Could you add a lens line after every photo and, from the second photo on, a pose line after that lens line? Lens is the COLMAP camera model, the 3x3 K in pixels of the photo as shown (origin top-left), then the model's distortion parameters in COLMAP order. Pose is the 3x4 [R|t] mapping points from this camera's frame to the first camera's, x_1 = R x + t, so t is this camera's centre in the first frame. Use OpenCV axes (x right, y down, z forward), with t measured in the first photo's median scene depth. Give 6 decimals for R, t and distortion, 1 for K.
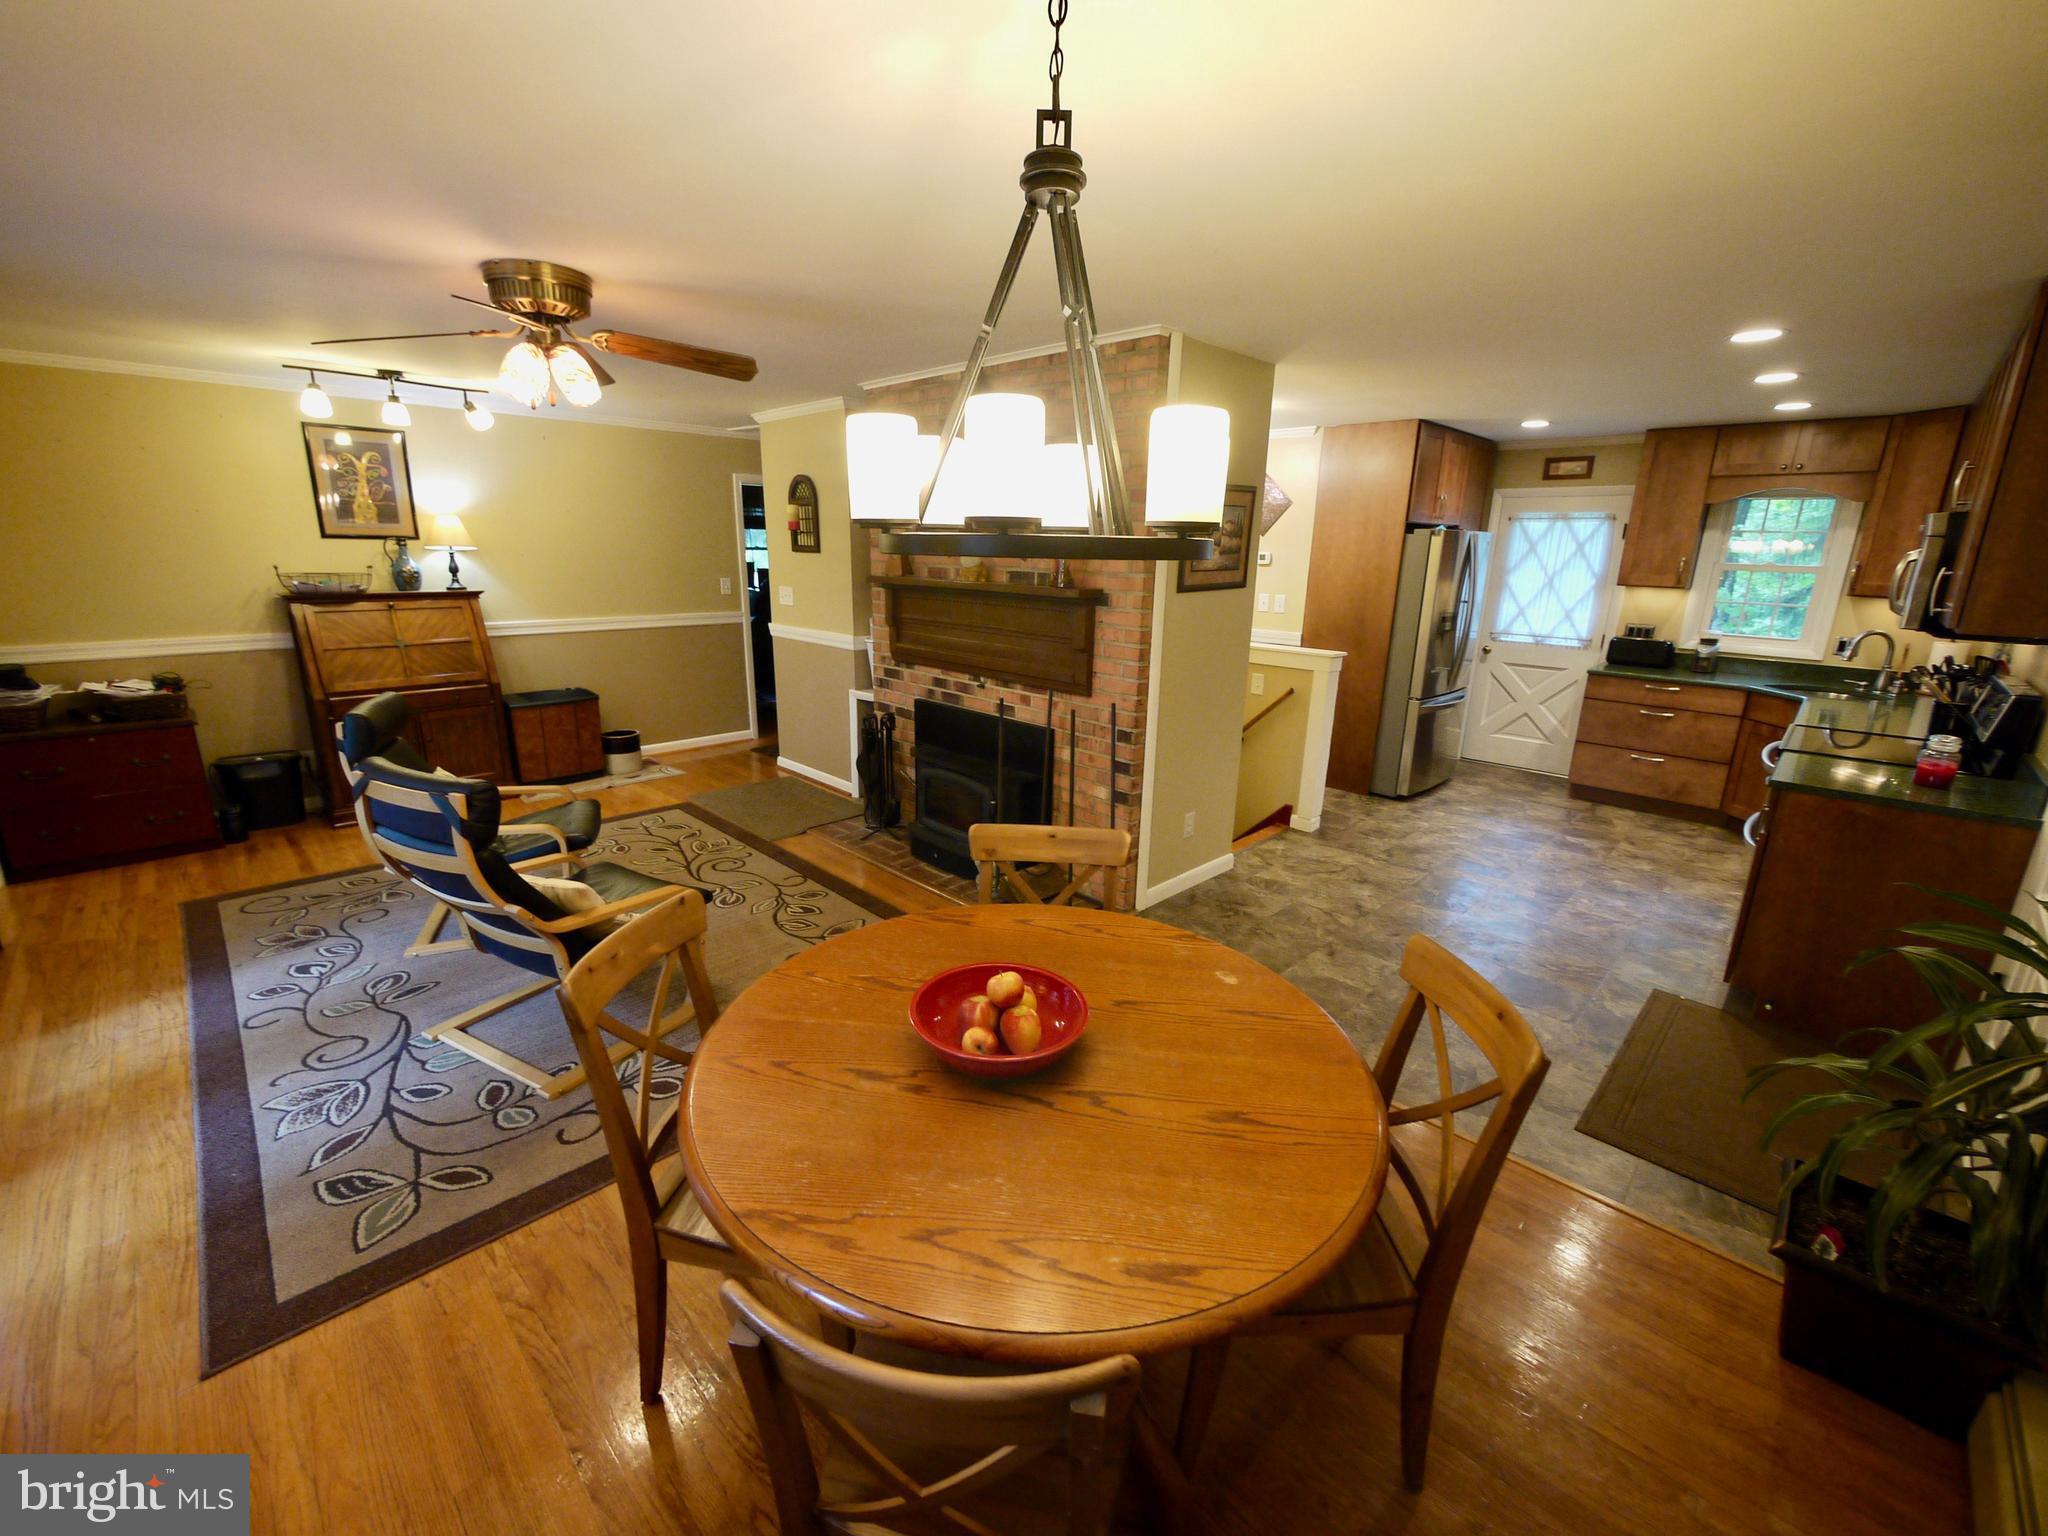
lens RADIAL K [[842.5, 0, 1014.5], [0, 842.5, 769.6], [0, 0, 1]] dist [-0.006052, -0.000643]
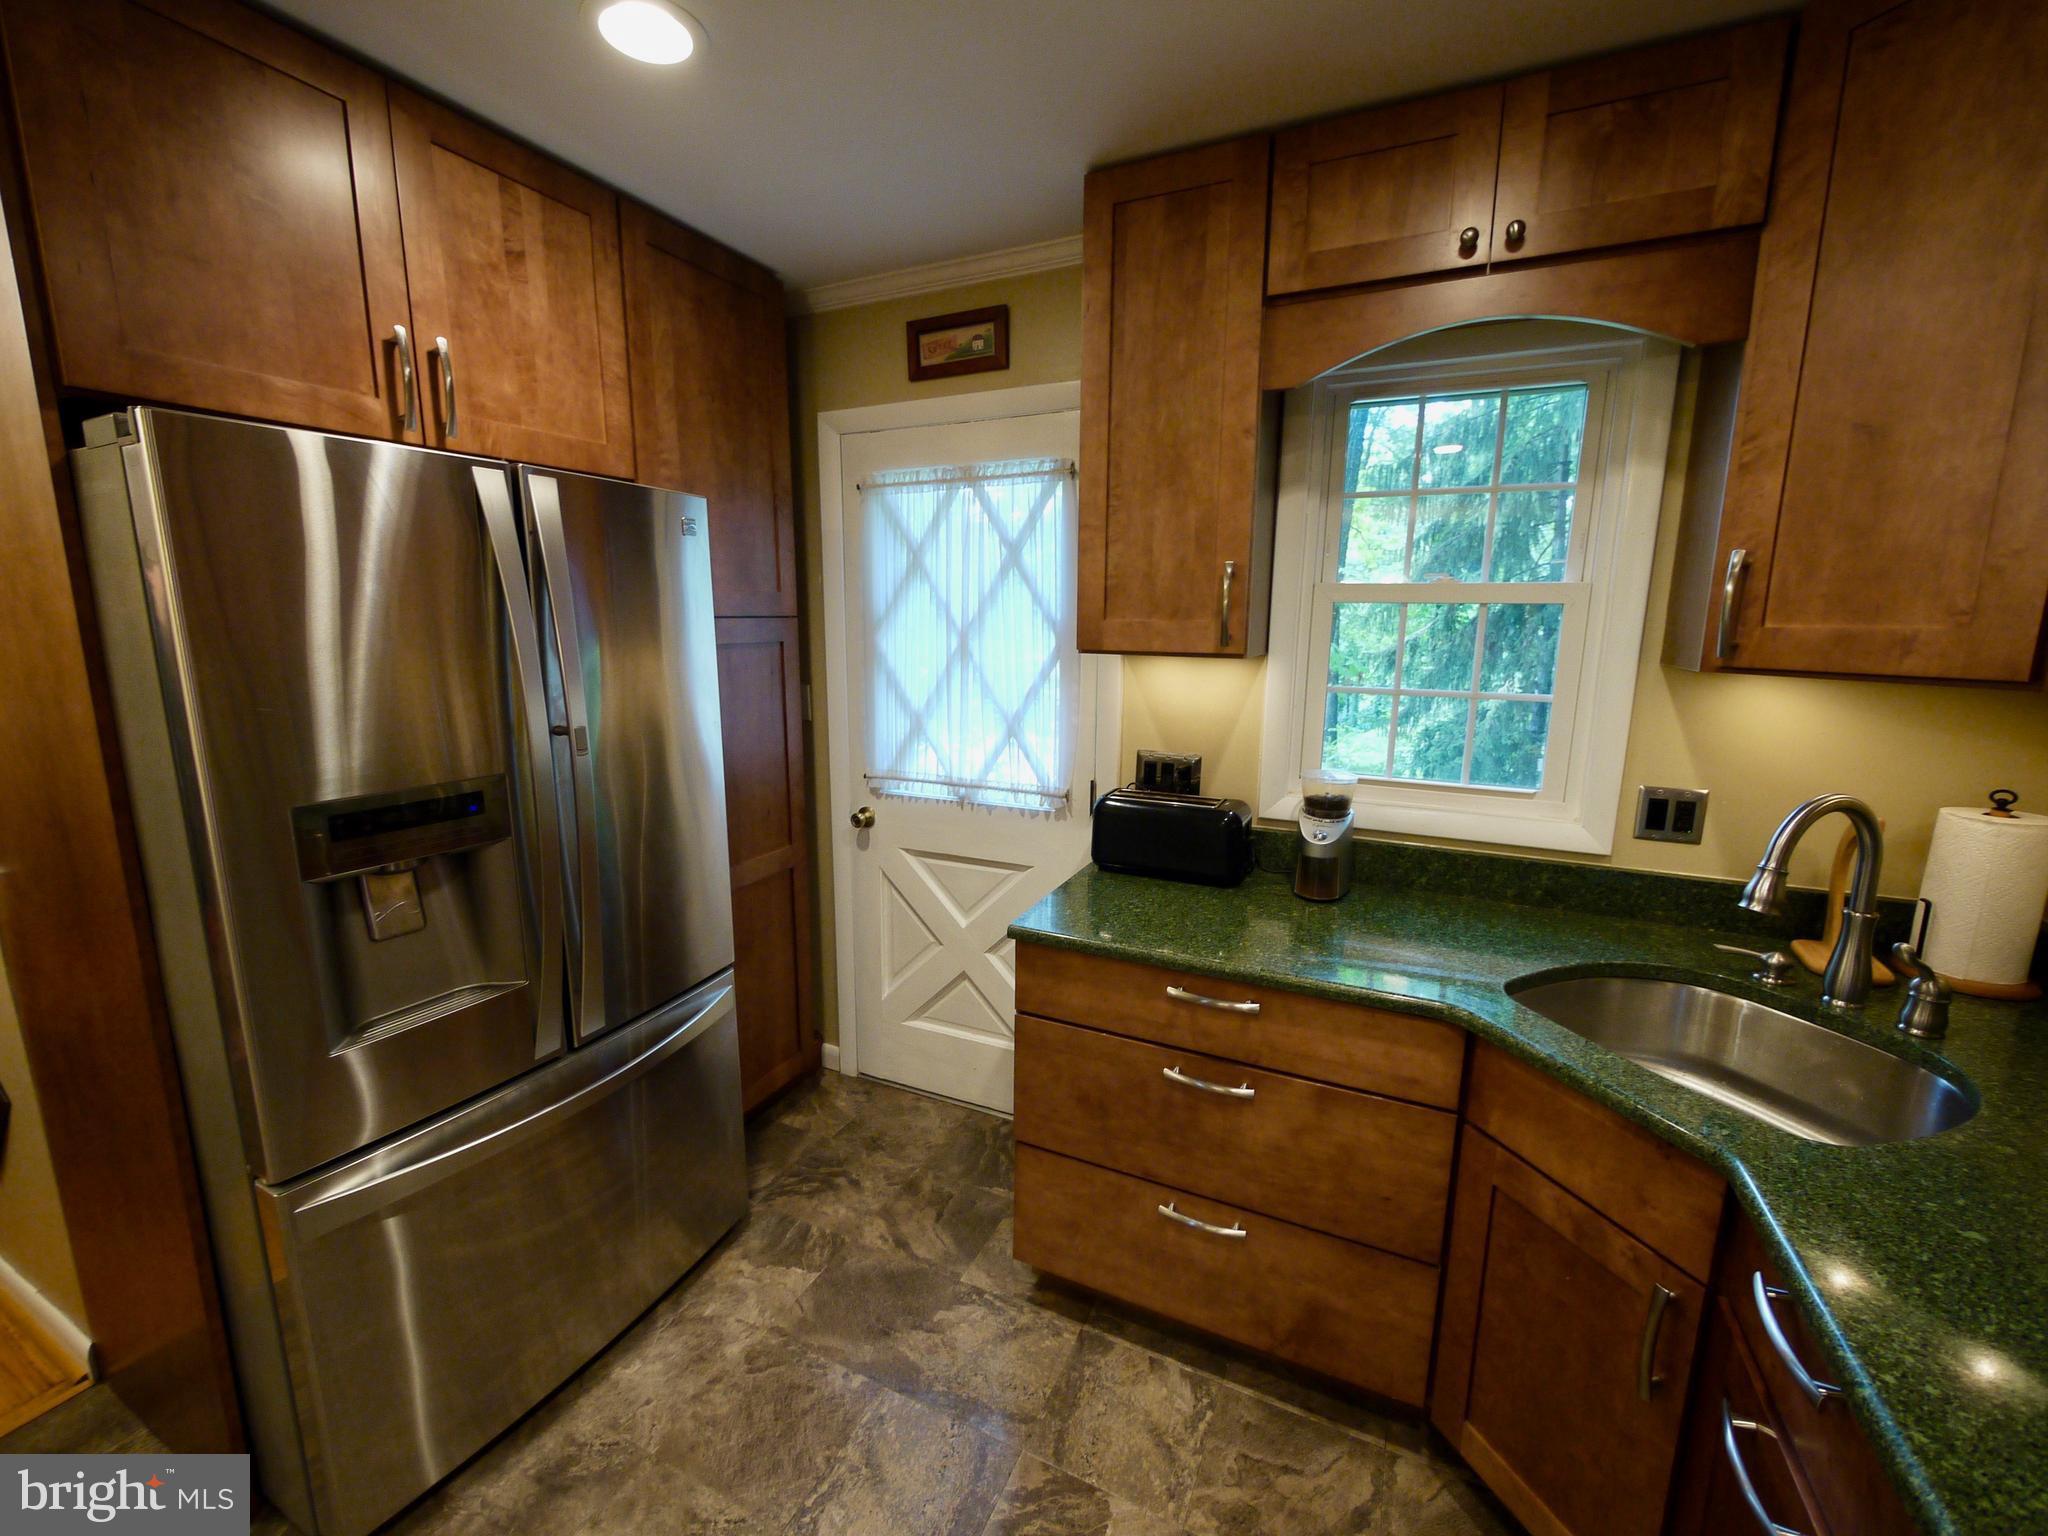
lens RADIAL K [[842.5, 0, 1015.1], [0, 842.5, 768.3], [0, 0, 1]] dist [-0.006052, -0.000643]
pose [[0.944461, -0.071932, 0.320654, 0.629769], [0.097301, 0.993209, -0.063786, -0.167079], [-0.313888, 0.091444, 0.945046, 0.750563]]
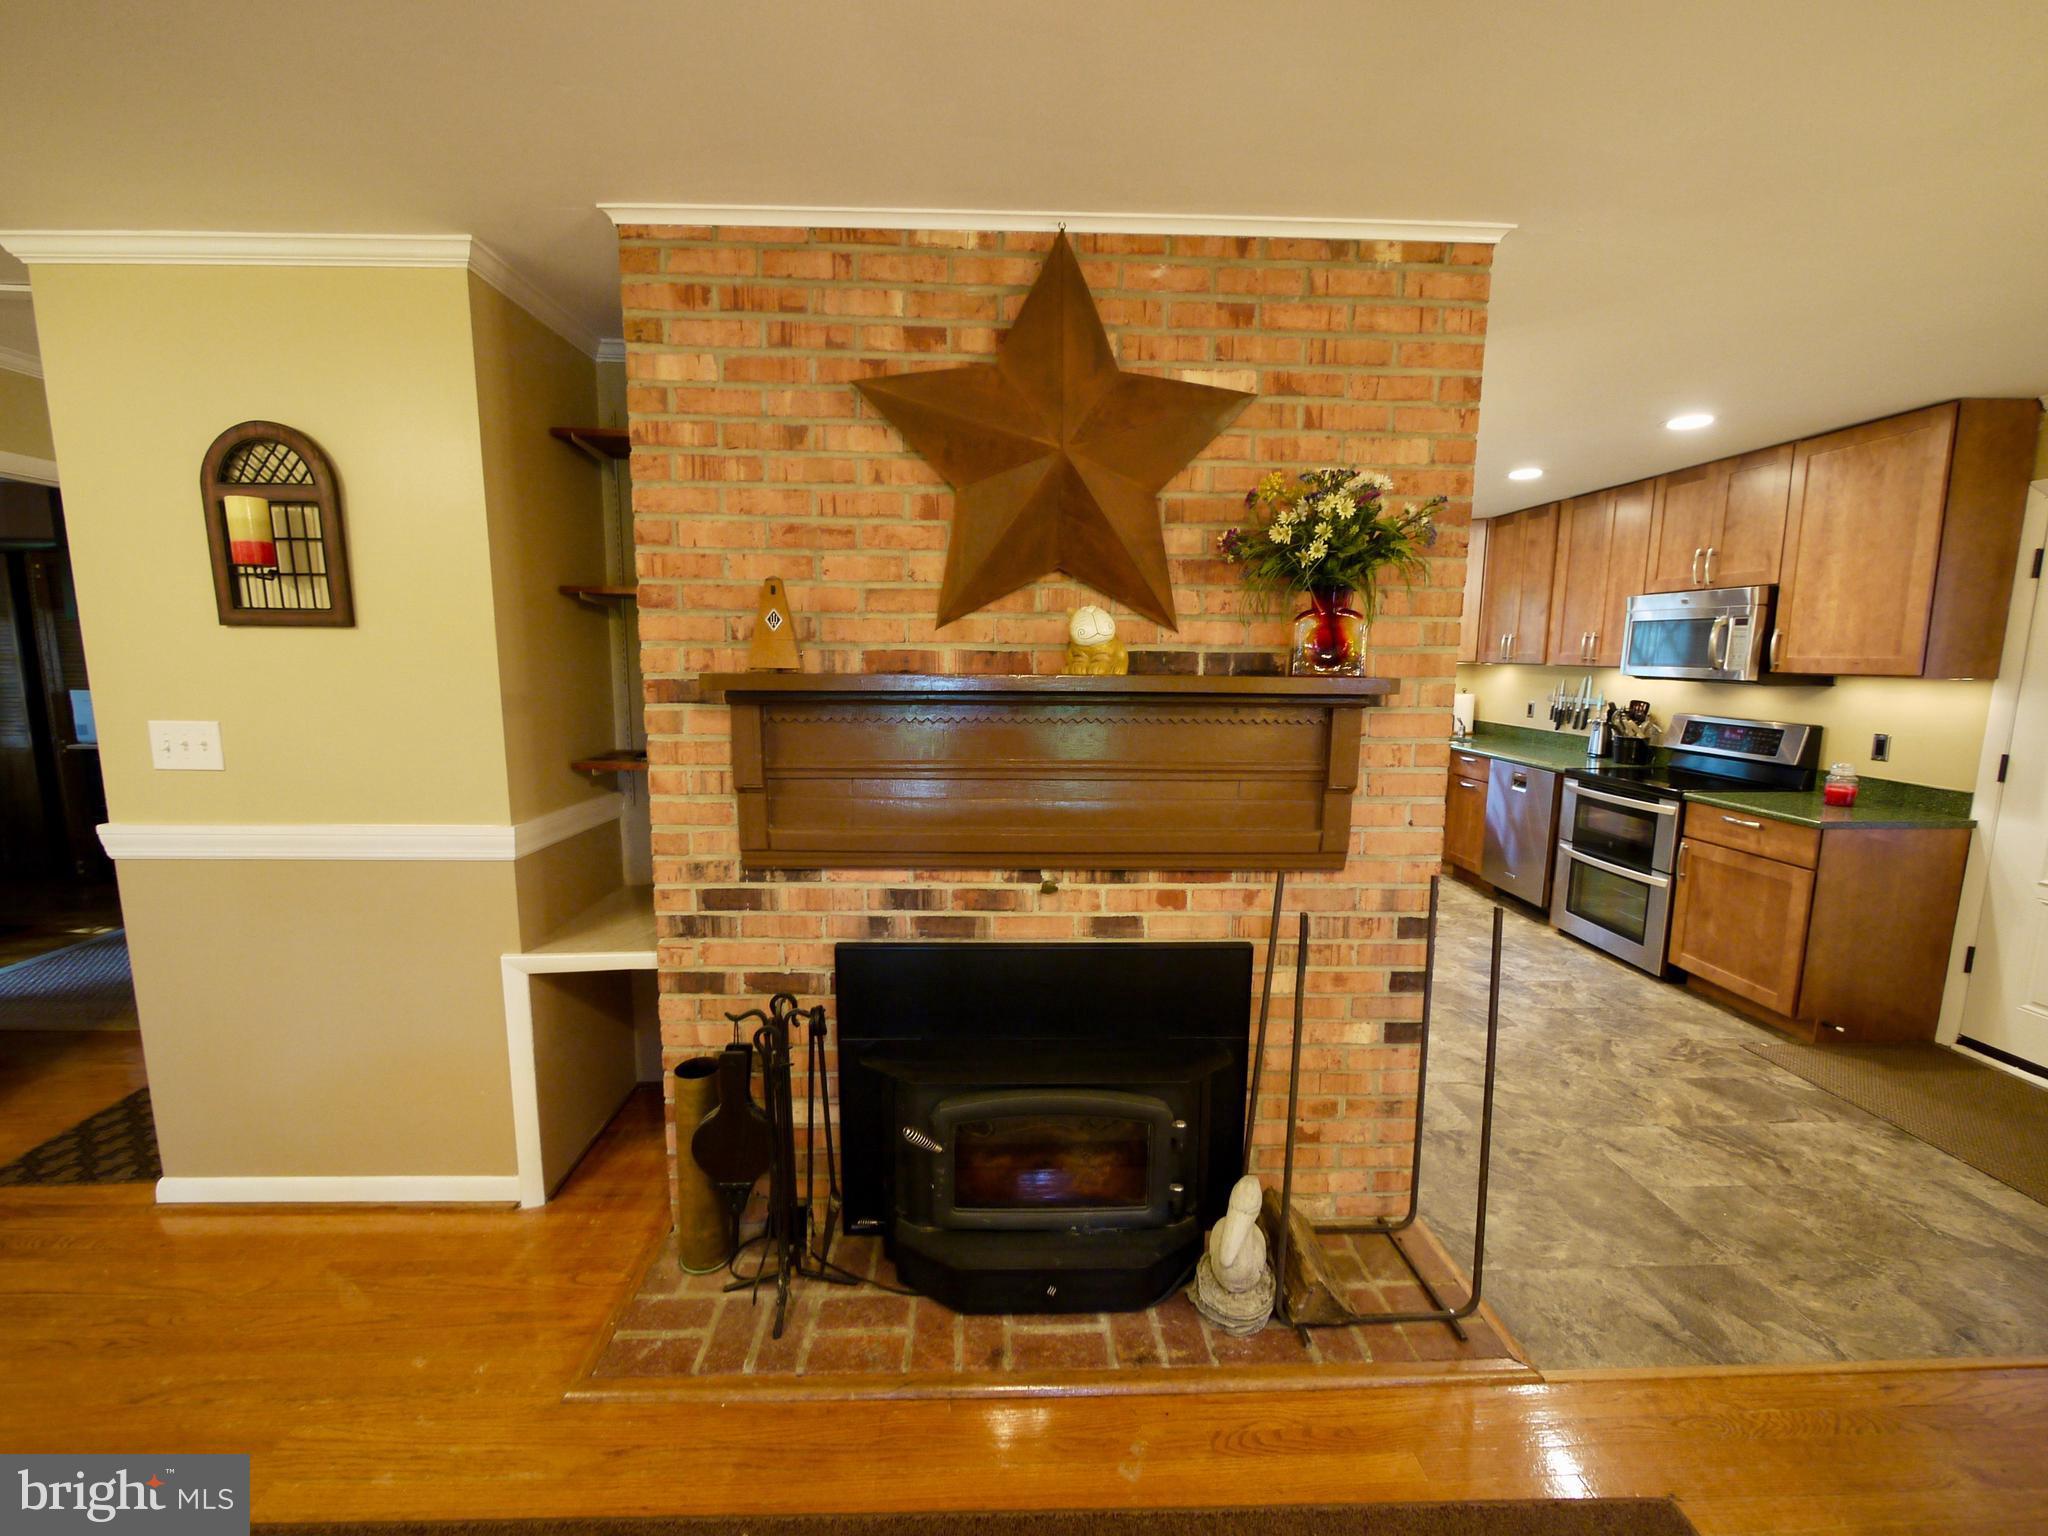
lens RADIAL K [[842.5, 0, 1016.6], [0, 842.5, 770.0], [0, 0, 1]] dist [-0.006052, -0.000643]
pose [[0.679082, -0.118370, 0.724456, -0.318324], [0.195699, 0.980388, -0.023254, -0.128317], [-0.707495, 0.157567, 0.688929, 0.544722]]
